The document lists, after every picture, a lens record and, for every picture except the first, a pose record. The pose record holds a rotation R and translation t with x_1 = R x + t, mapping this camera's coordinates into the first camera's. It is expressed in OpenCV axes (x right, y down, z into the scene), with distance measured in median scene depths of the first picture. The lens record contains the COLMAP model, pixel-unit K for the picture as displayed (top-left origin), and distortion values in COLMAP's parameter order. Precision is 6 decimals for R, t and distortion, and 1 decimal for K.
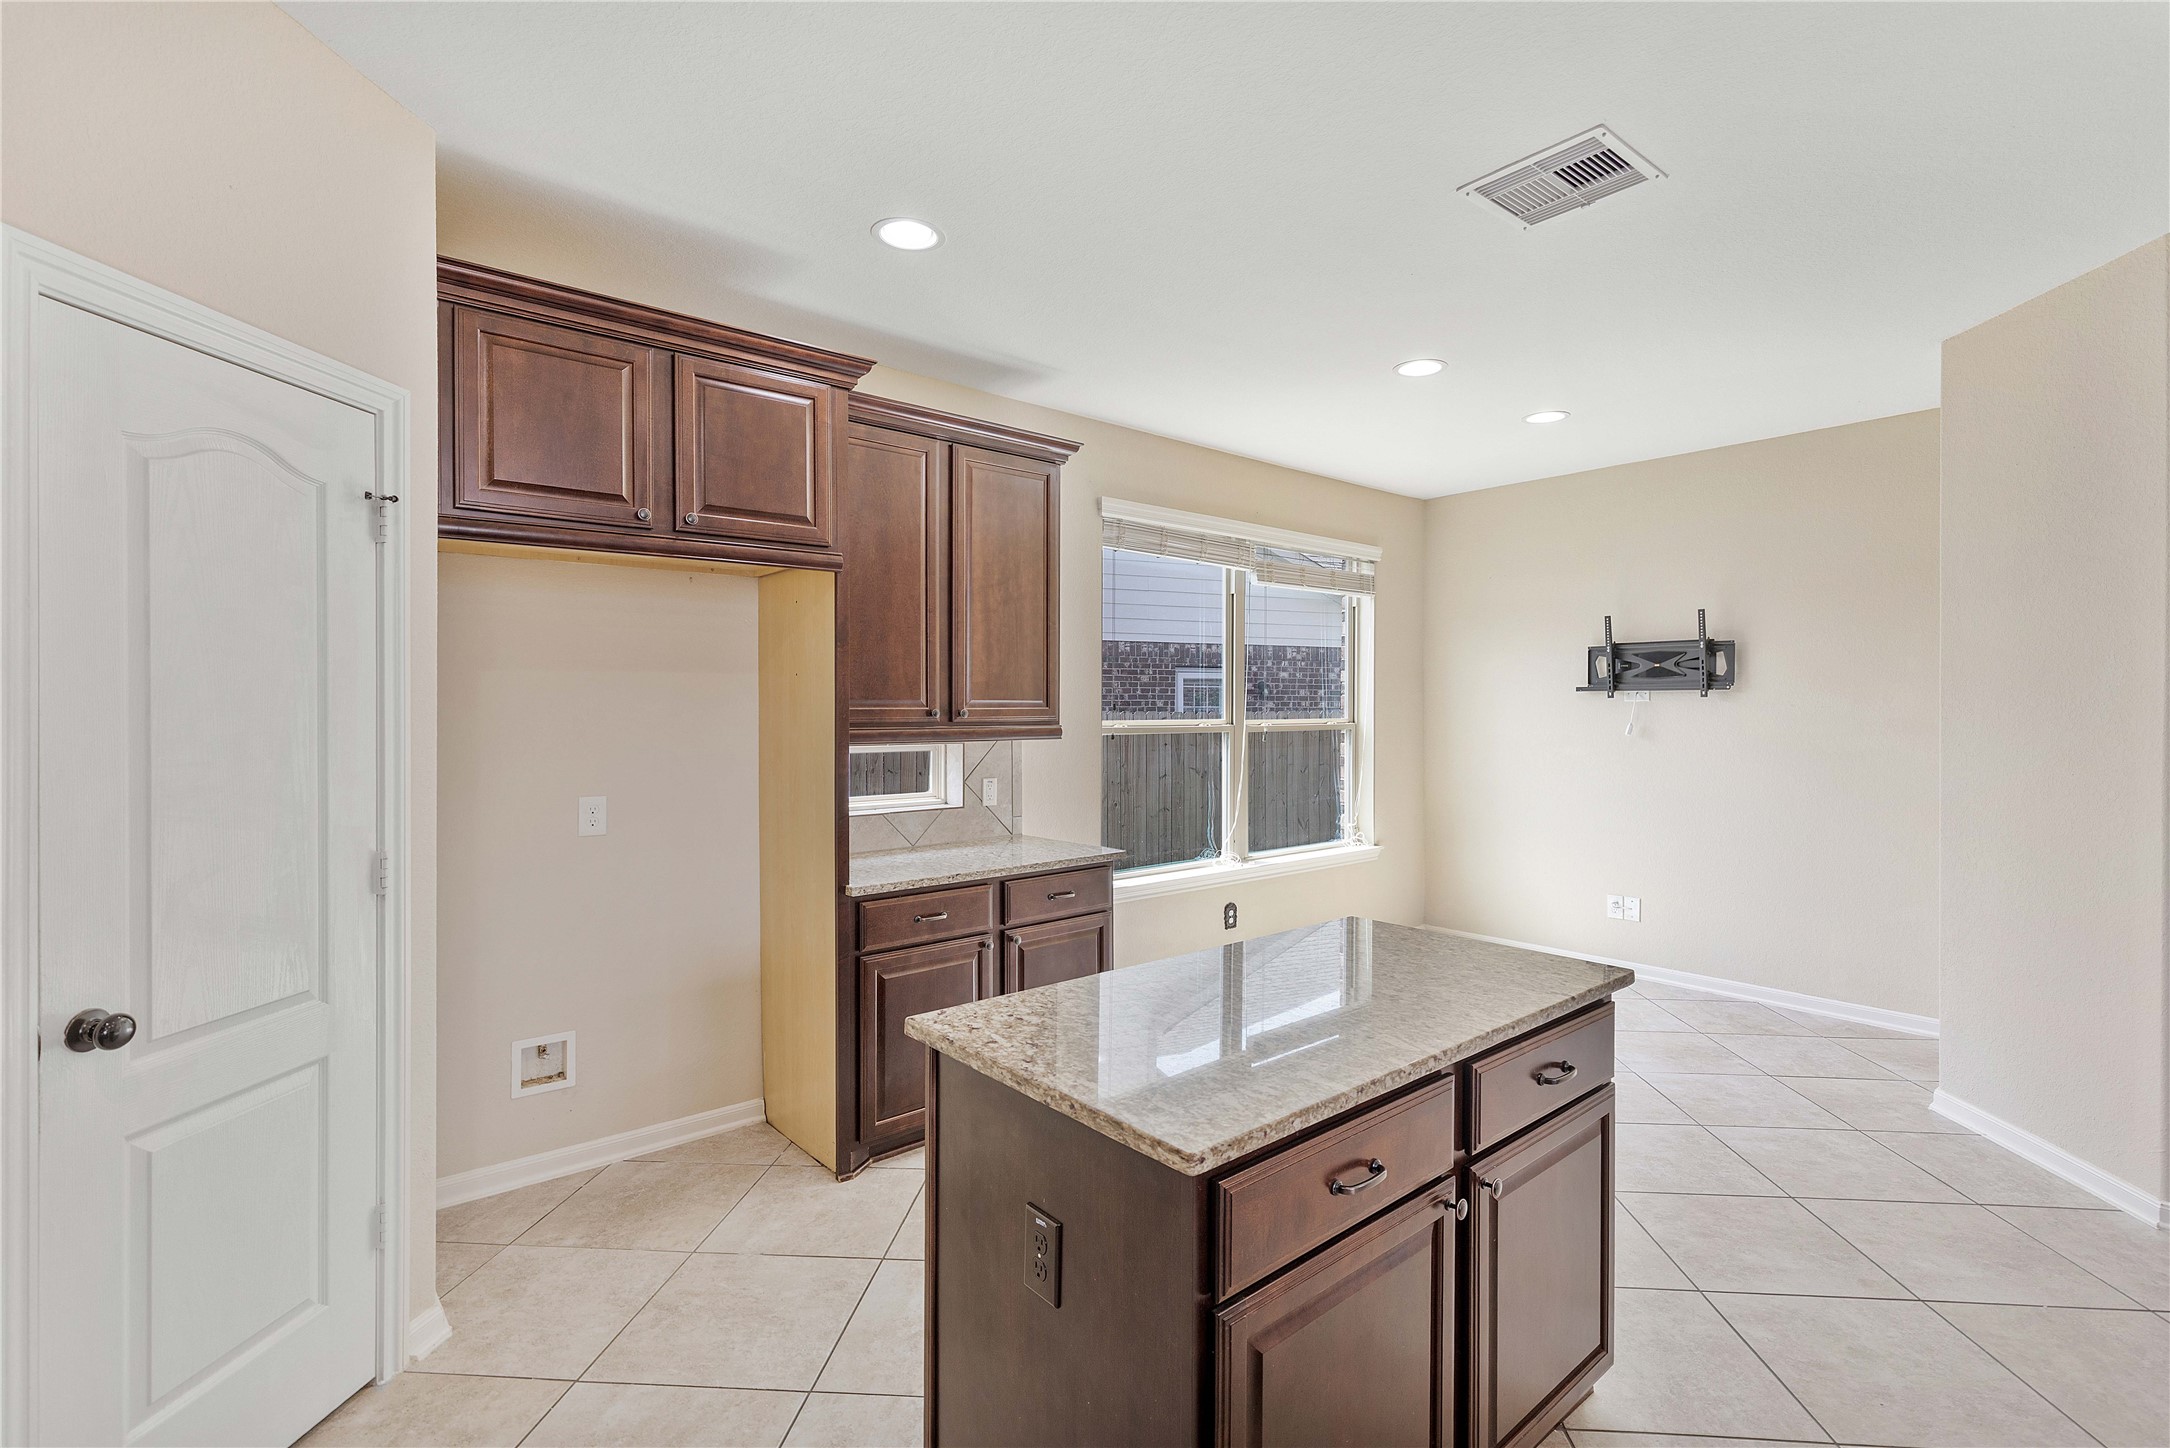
lens RADIAL K [[993.9, 0, 1117.6], [0, 993.9, 721.5], [0, 0, 1]] dist [0.003842, -0.000298]
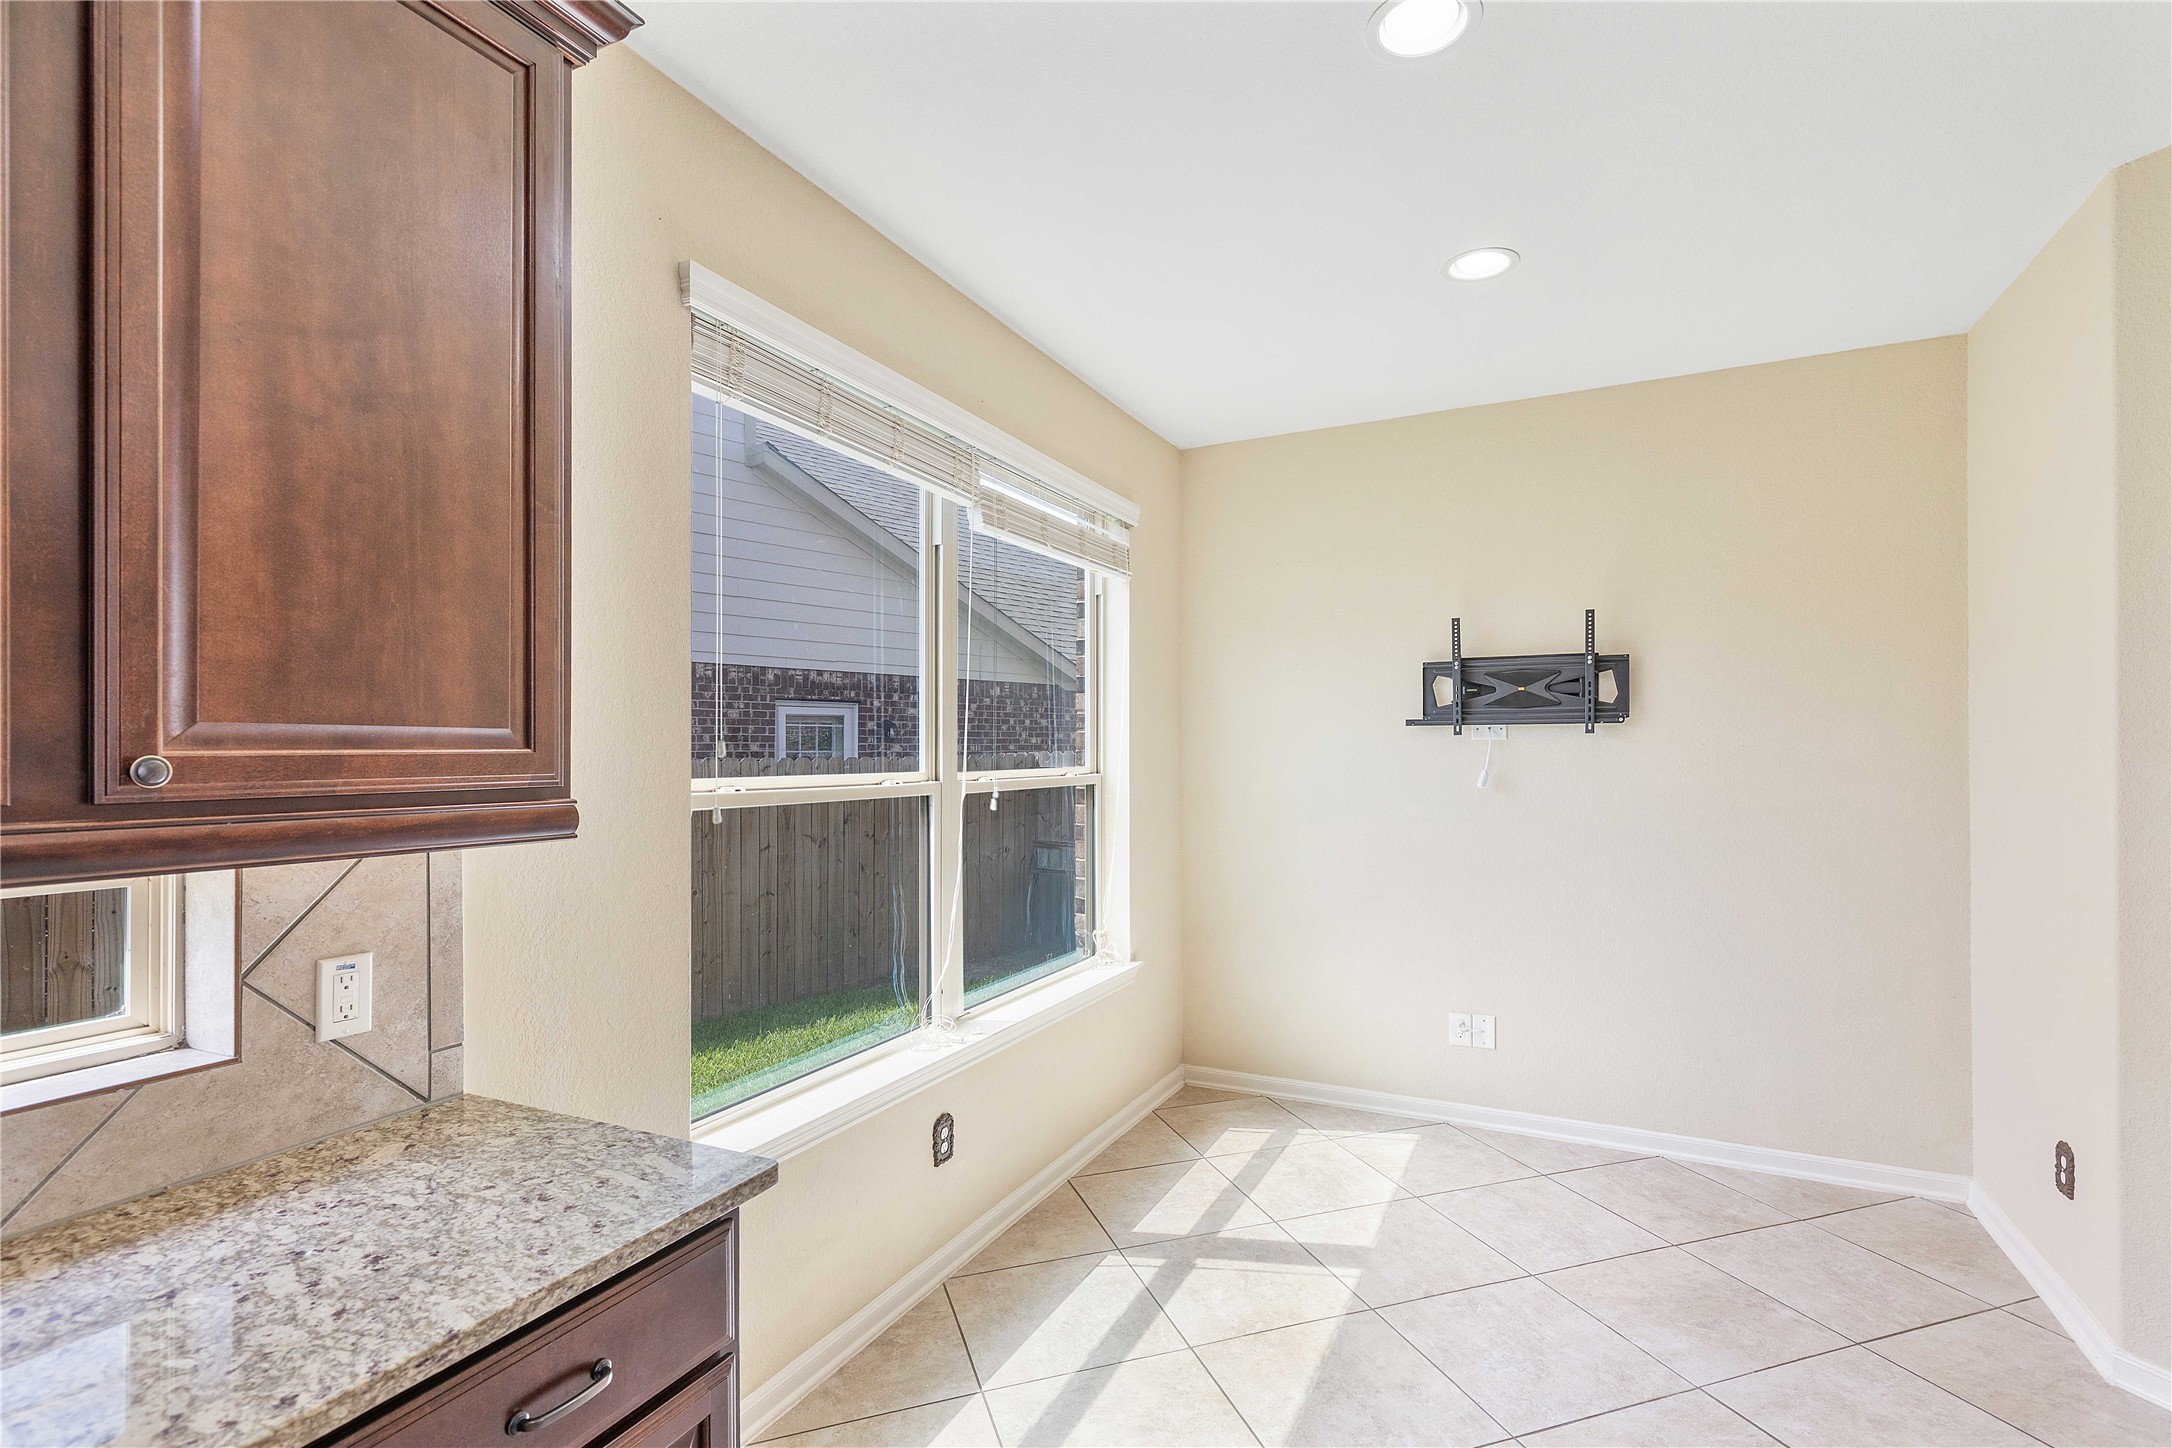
lens RADIAL K [[996.5, 0, 1080.7], [0, 996.5, 744.0], [0, 0, 1]] dist [0.002002, 0.000027]
pose [[0.929173, -0.001089, 0.369645, -0.015978], [0.009423, 0.999740, -0.020741, -0.005434], [-0.369526, 0.022755, 0.928942, 0.468103]]
